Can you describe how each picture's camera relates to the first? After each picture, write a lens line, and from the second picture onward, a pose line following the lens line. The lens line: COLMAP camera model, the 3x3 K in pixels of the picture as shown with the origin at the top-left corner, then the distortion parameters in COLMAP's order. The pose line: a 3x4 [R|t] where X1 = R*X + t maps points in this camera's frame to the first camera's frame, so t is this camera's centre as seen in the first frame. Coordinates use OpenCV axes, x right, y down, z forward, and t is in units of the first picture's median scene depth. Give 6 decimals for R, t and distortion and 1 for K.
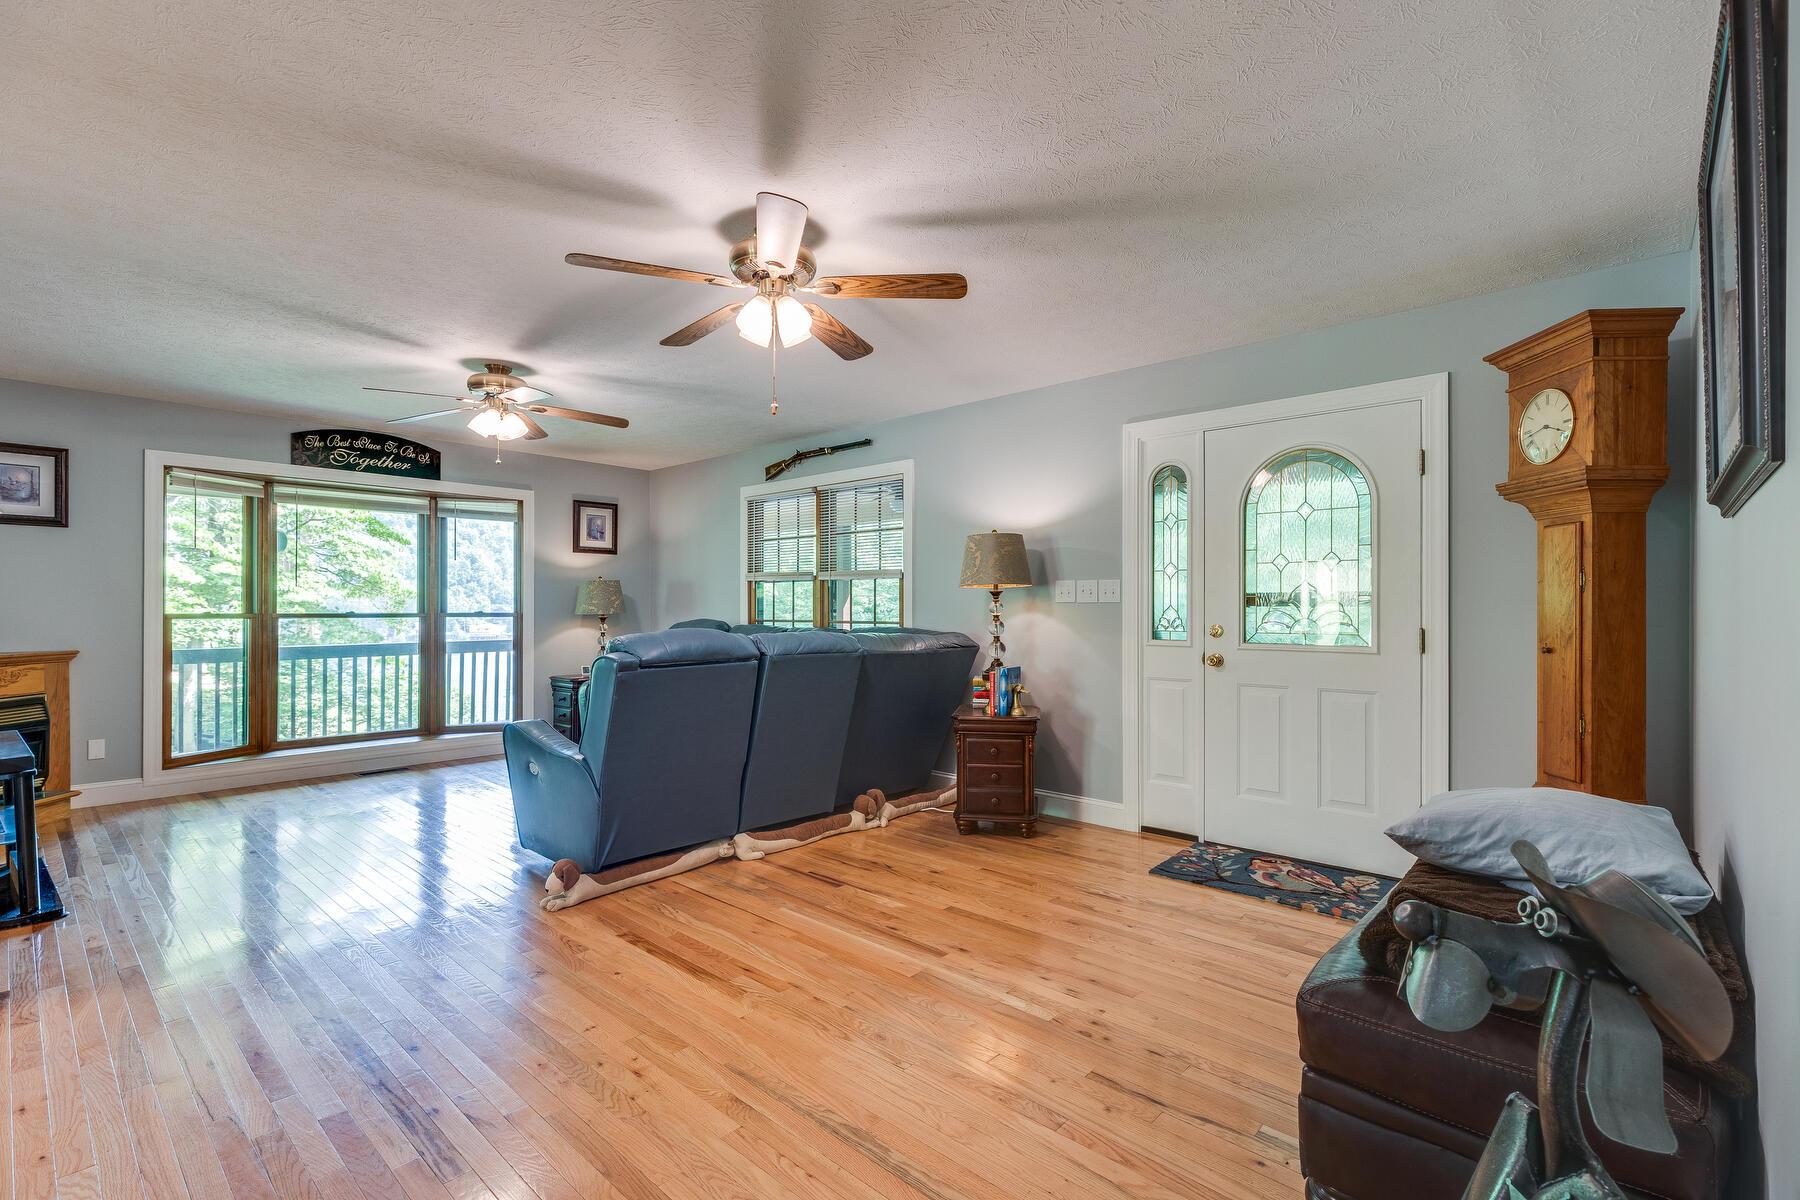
lens RADIAL K [[814.5, 0, 907.4], [0, 814.5, 607.5], [0, 0, 1]] dist [0.003290, -0.000764]
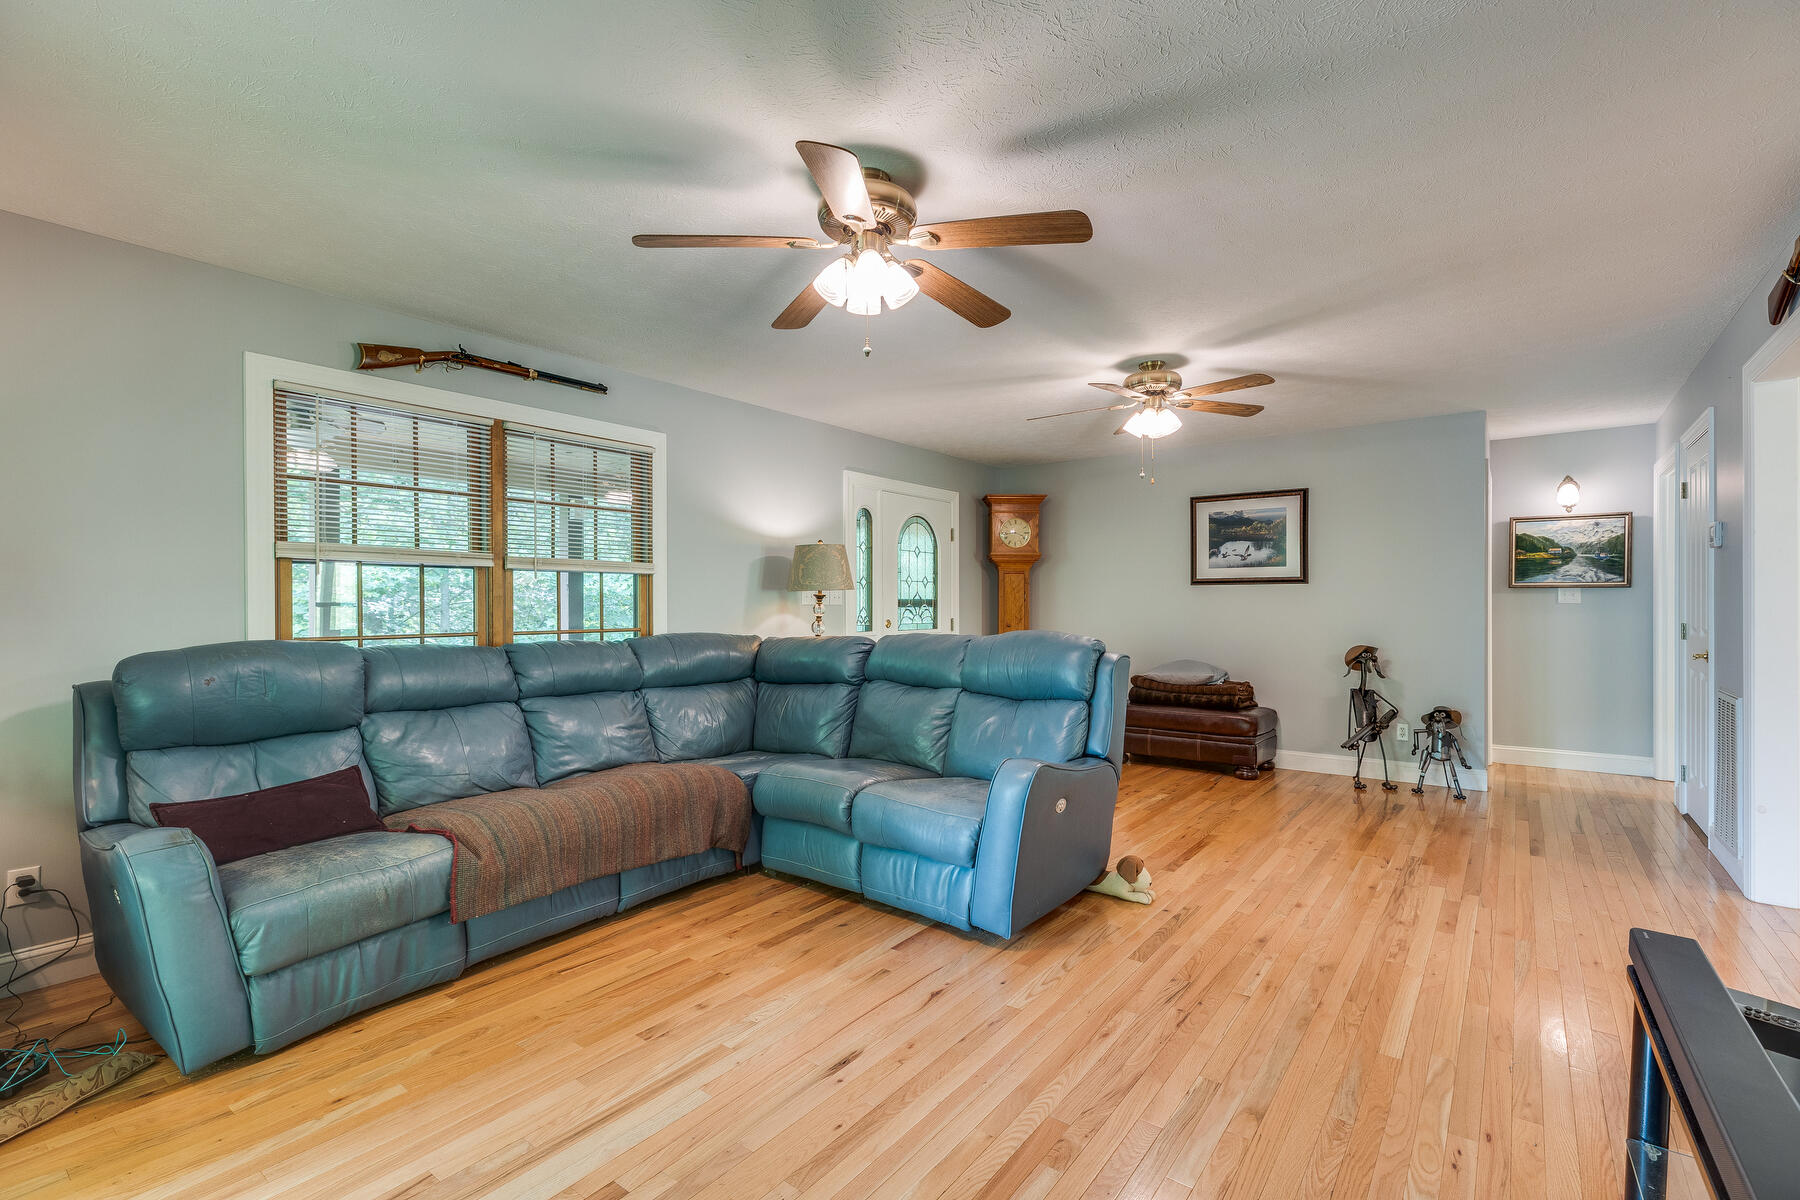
lens RADIAL K [[814.5, 0, 905.5], [0, 814.5, 606.7], [0, 0, 1]] dist [0.003290, -0.000764]
pose [[-0.087055, -0.001151, 0.996203, -0.778905], [0.003861, 0.999991, 0.001492, -0.003741], [-0.996196, 0.003976, -0.087050, 0.754441]]
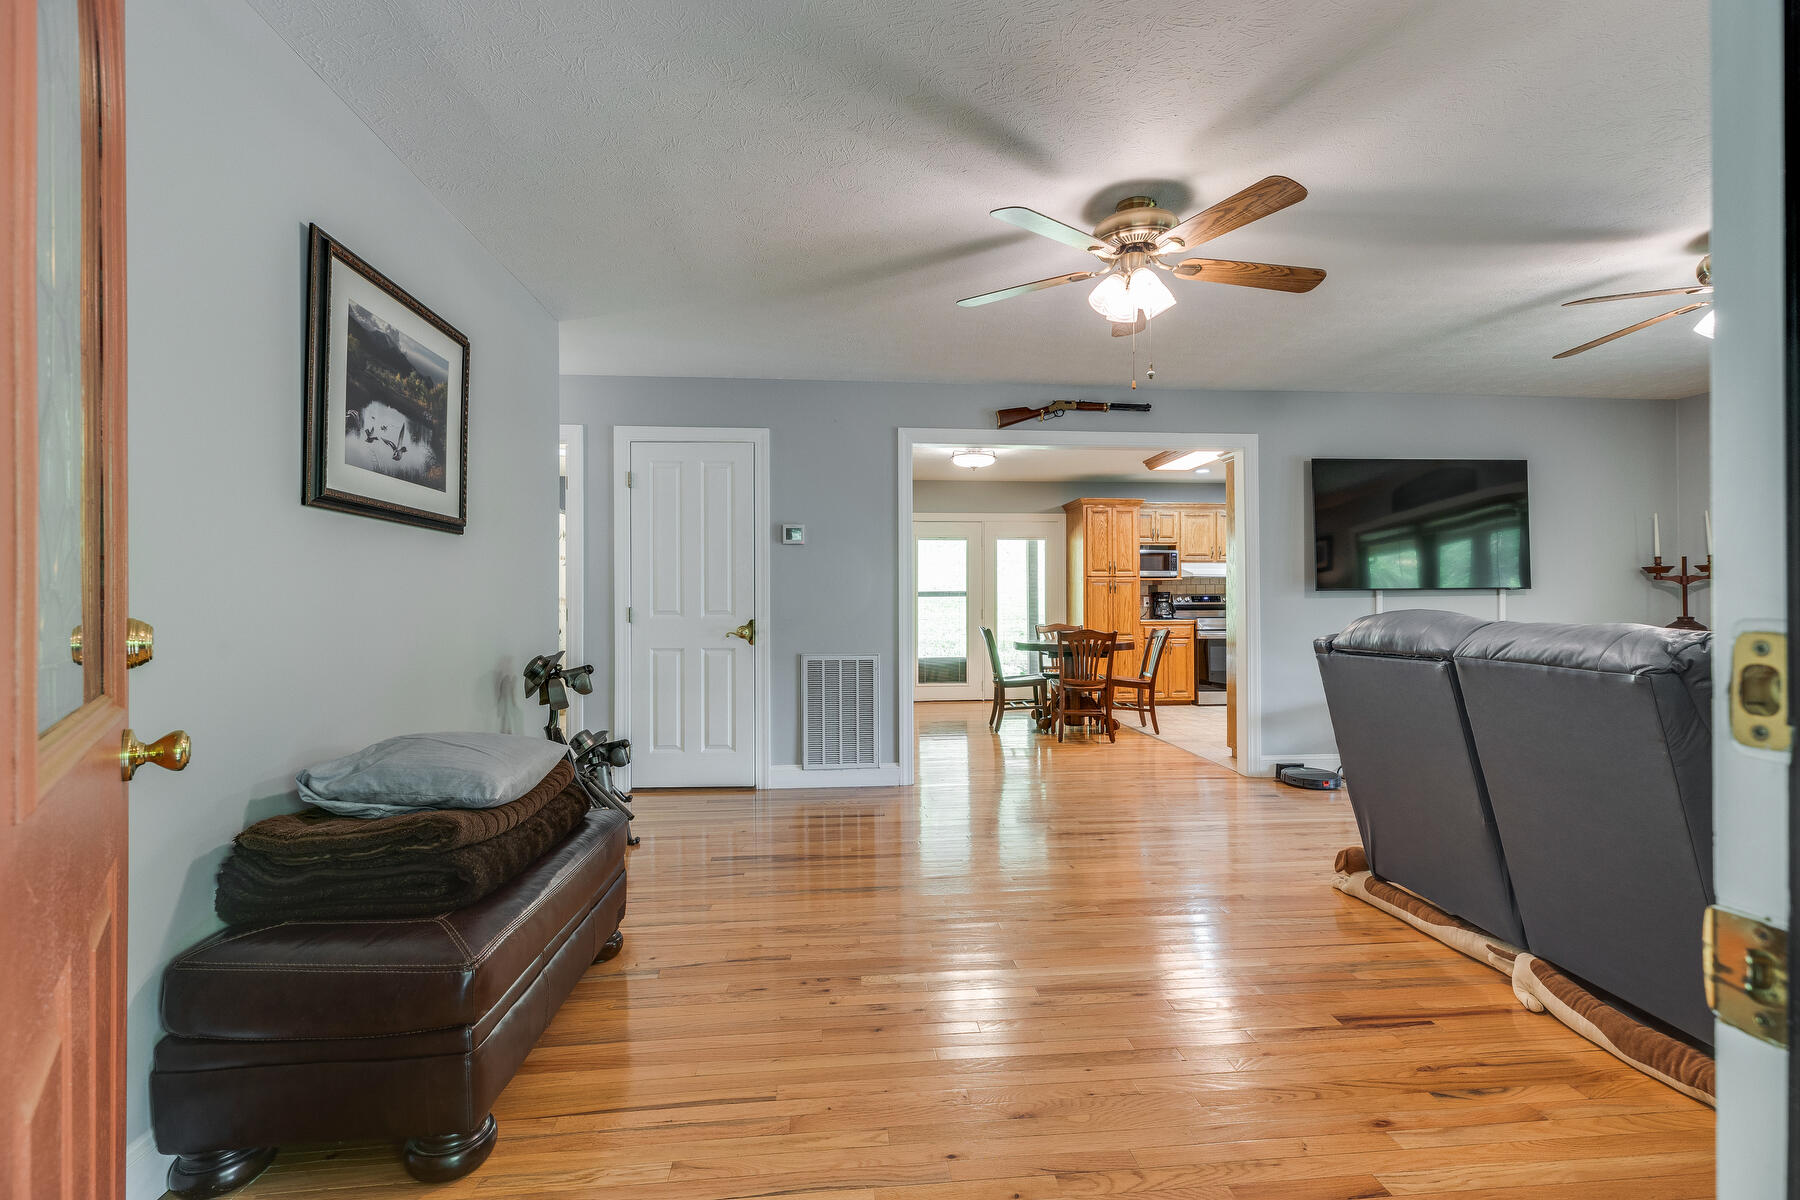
lens RADIAL K [[814.5, 0, 902.9], [0, 814.5, 596.8], [0, 0, 1]] dist [0.003290, -0.000764]
pose [[-0.679690, -0.002804, -0.733494, 0.357923], [0.000216, 0.999992, -0.004023, 0.010738], [0.733499, -0.002893, -0.679684, 0.695111]]
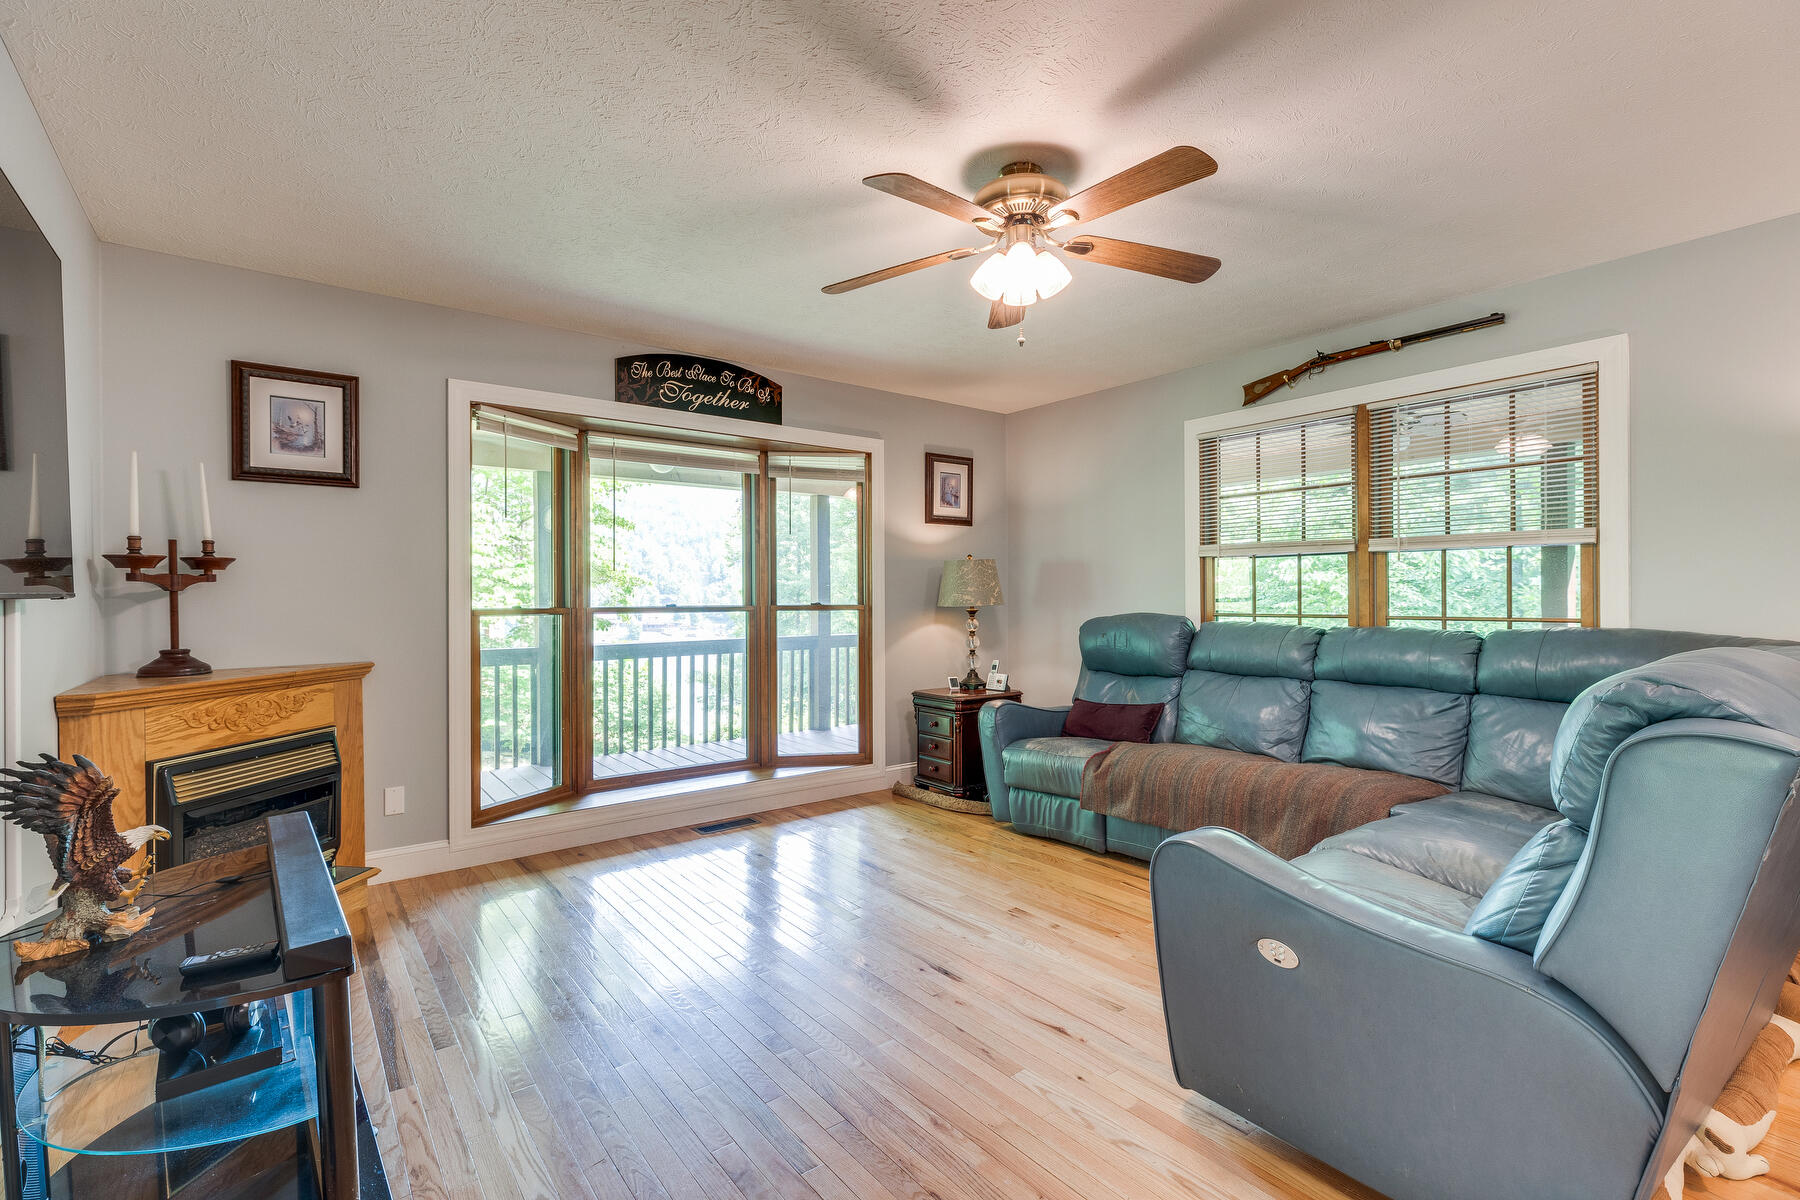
lens RADIAL K [[814.5, 0, 902.2], [0, 814.5, 597.2], [0, 0, 1]] dist [0.003290, -0.000764]
pose [[0.983557, -0.005093, -0.180527, -0.355383], [0.005400, 0.999985, 0.001207, -0.001279], [0.180518, -0.002162, 0.983569, 0.316241]]
